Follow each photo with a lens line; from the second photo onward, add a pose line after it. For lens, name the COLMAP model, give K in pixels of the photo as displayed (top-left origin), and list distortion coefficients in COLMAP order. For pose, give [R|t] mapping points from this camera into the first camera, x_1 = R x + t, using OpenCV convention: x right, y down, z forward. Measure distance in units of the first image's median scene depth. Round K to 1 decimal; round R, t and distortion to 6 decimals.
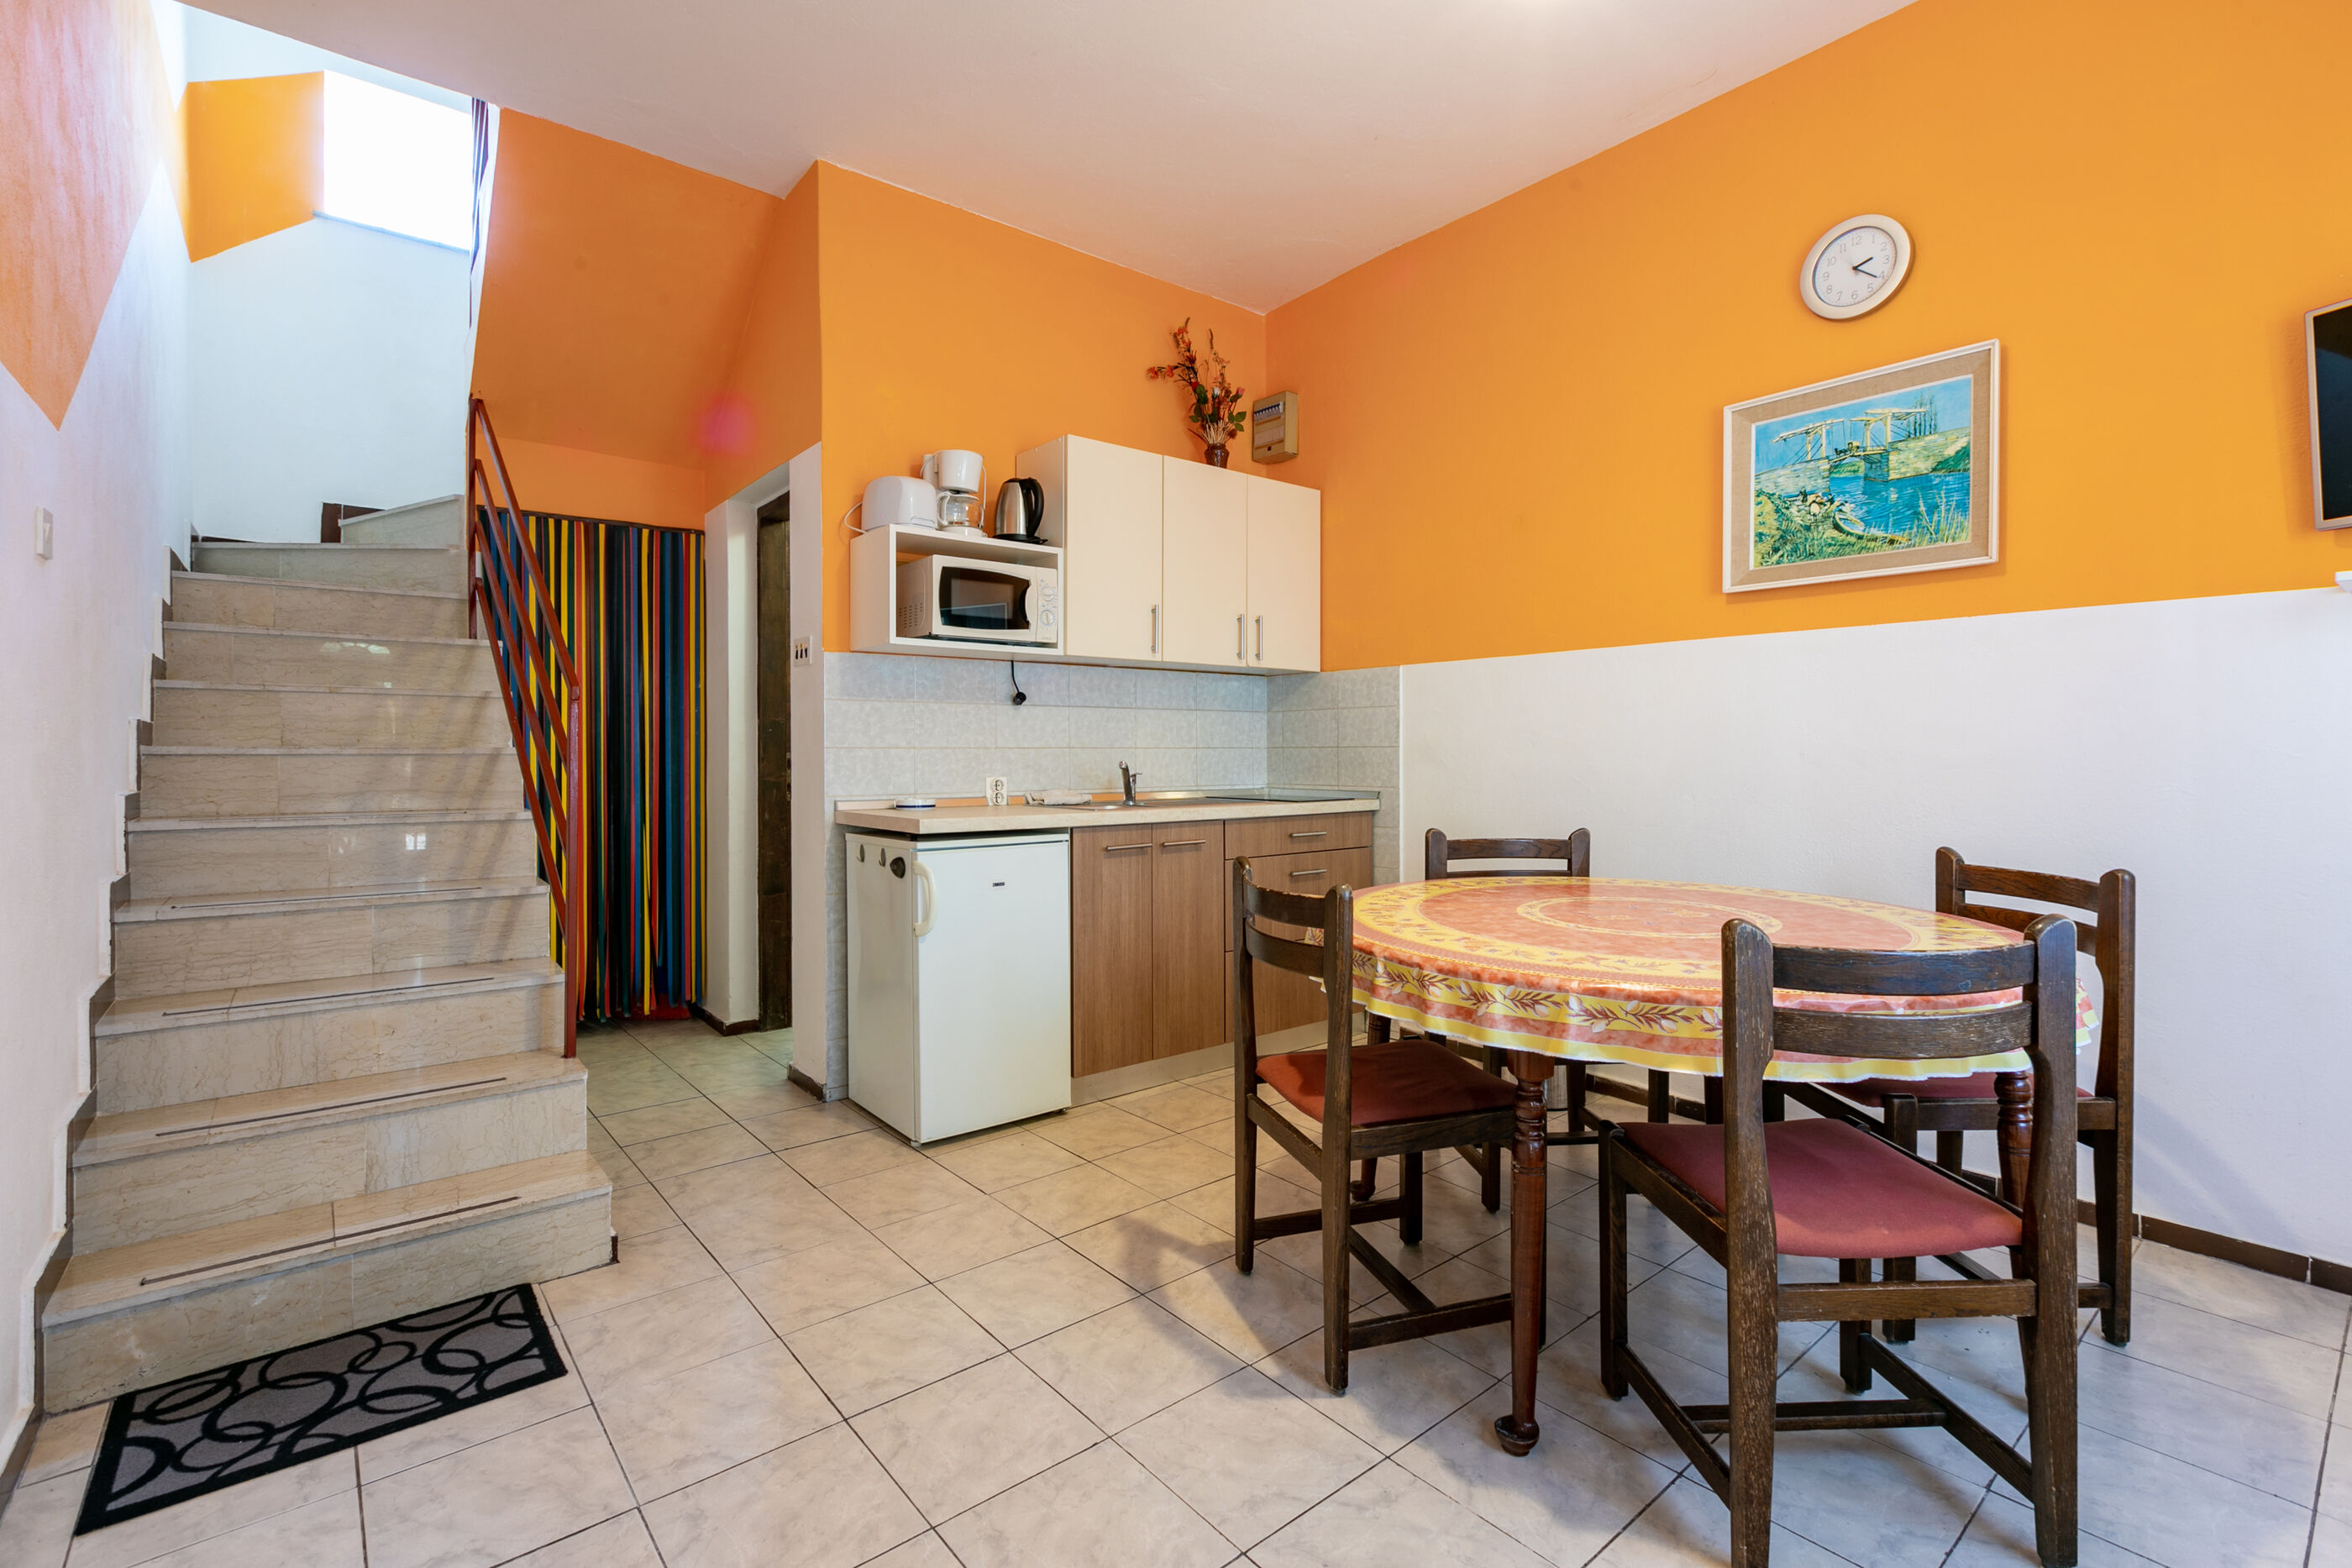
lens RADIAL K [[1061.2, 0, 1180.8], [0, 1061.2, 771.3], [0, 0, 1]] dist [0.002241, 0.000633]
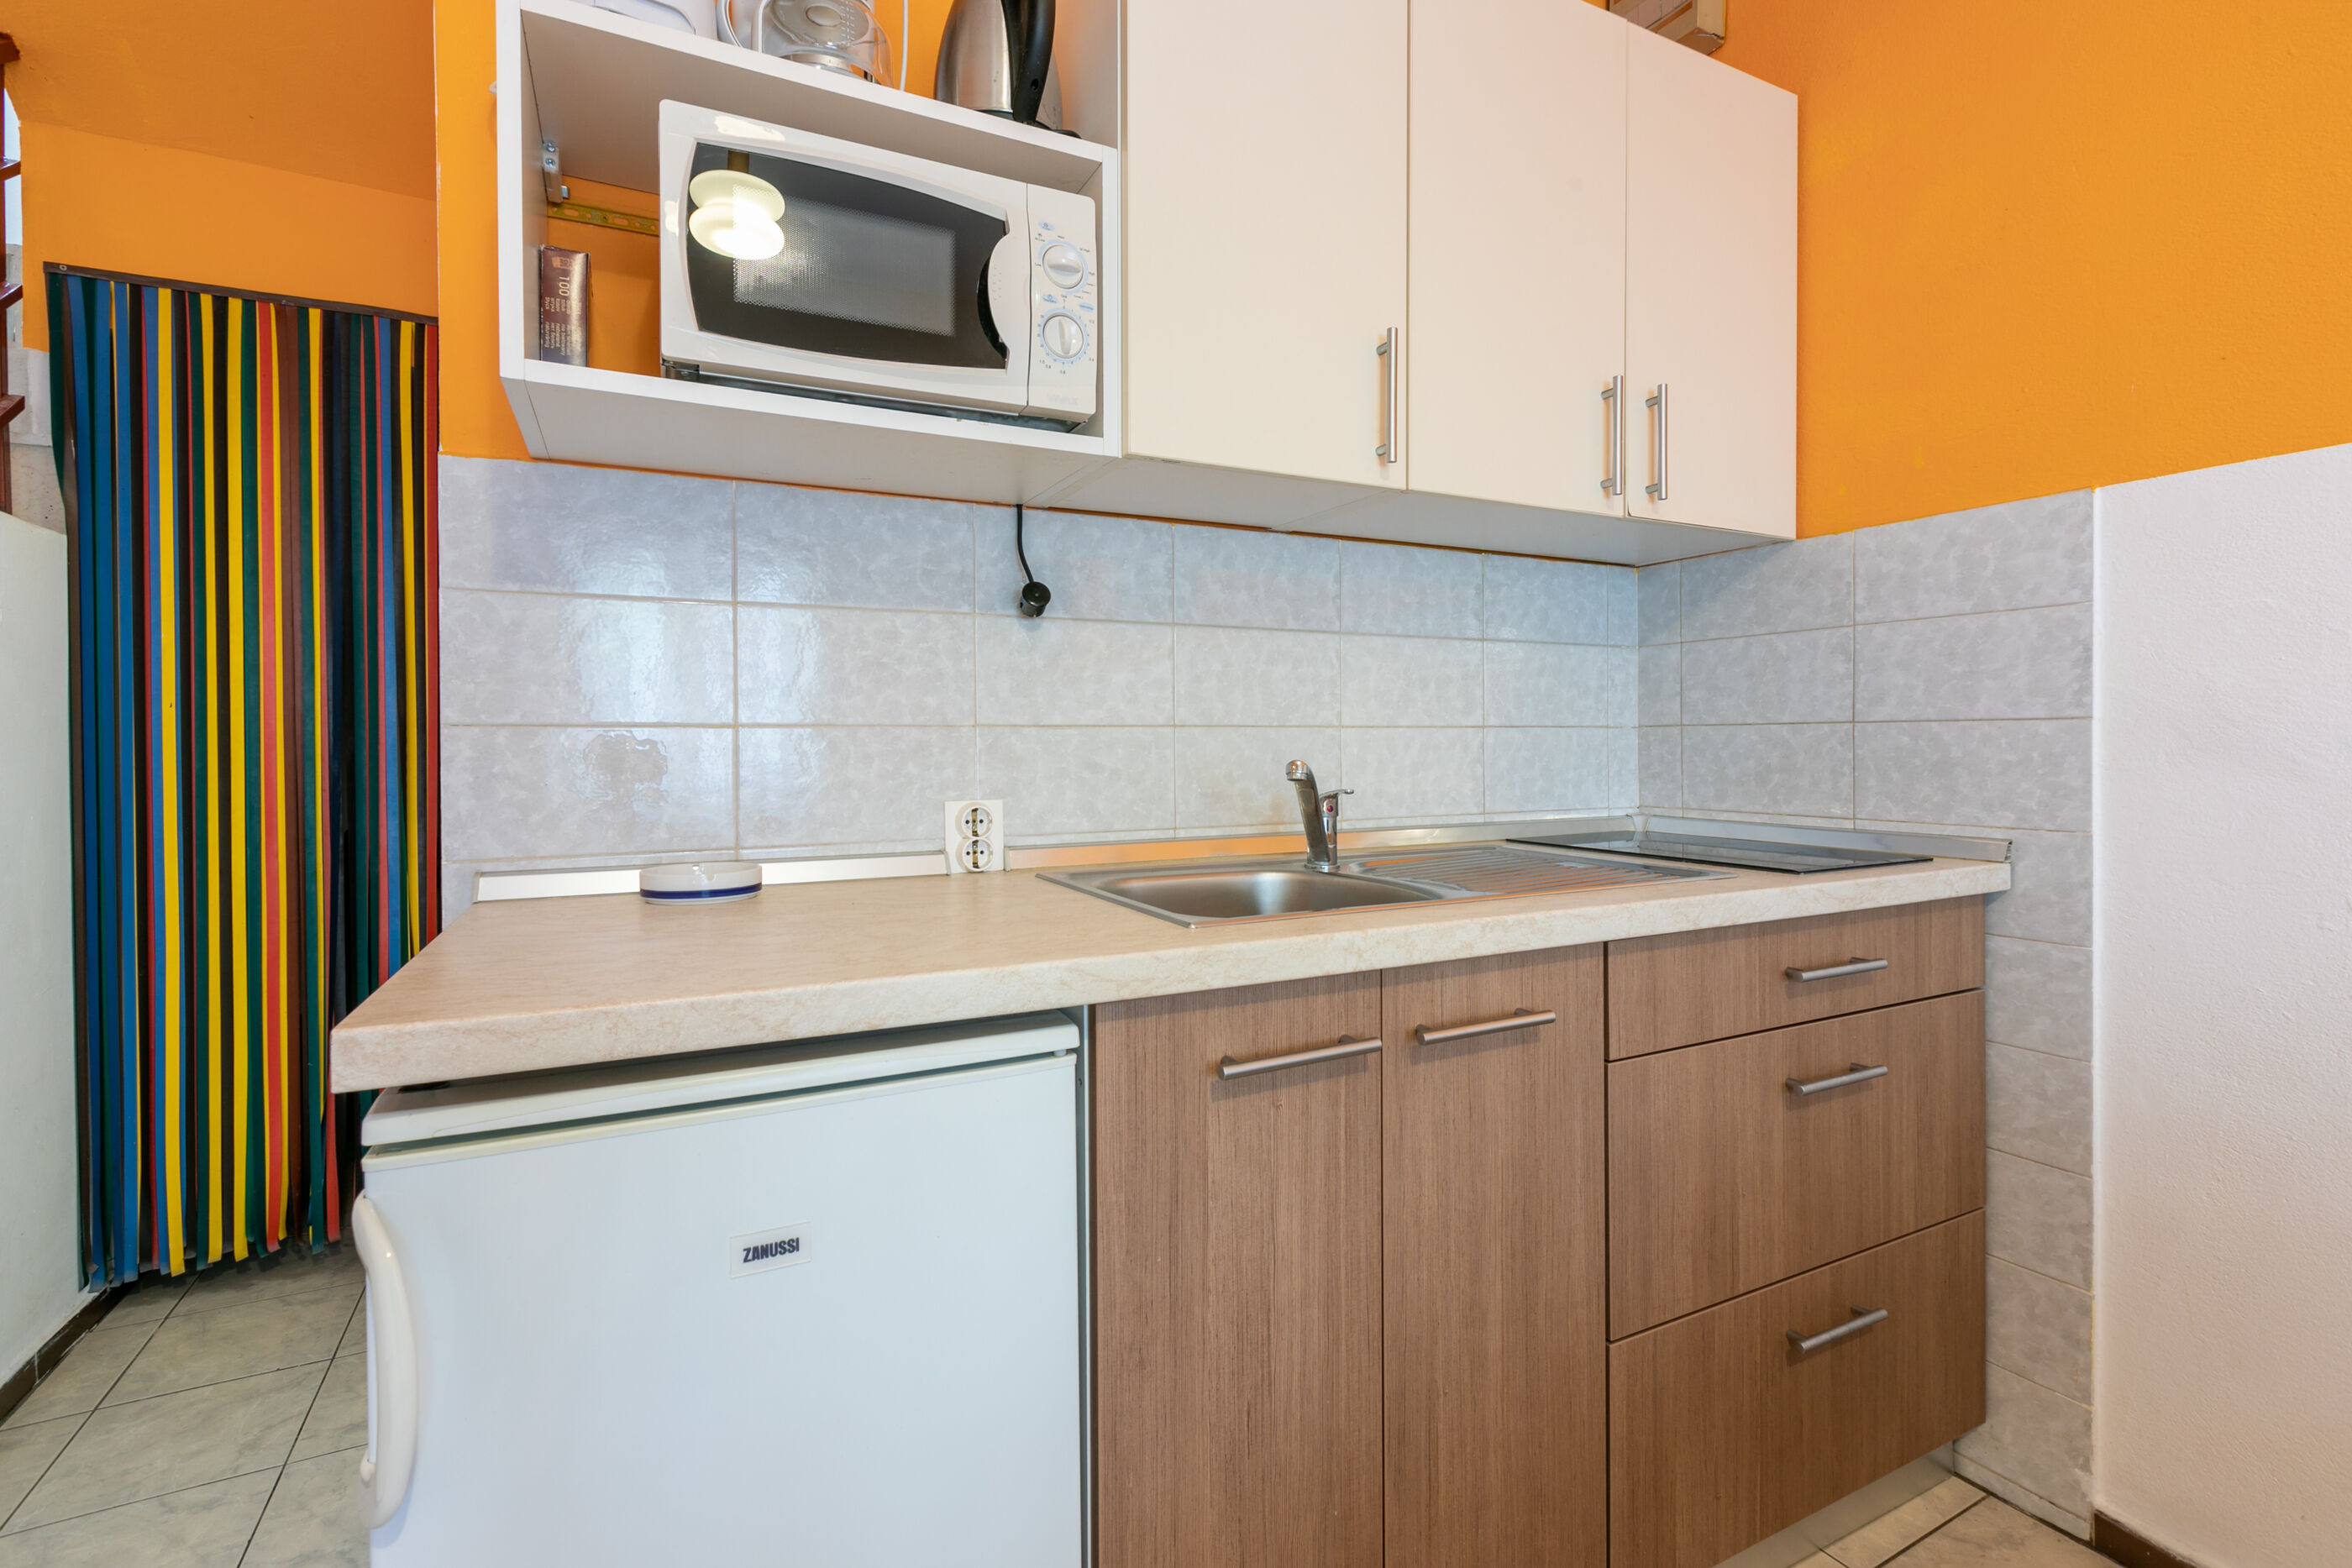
lens RADIAL K [[1061.2, 0, 1166.8], [0, 1061.2, 755.6], [0, 0, 1]] dist [0.002241, 0.000633]
pose [[0.975900, -0.000878, -0.218216, -0.020041], [-0.000372, 0.999984, -0.005689, -0.009332], [0.218218, 0.005633, 0.975884, 0.669744]]
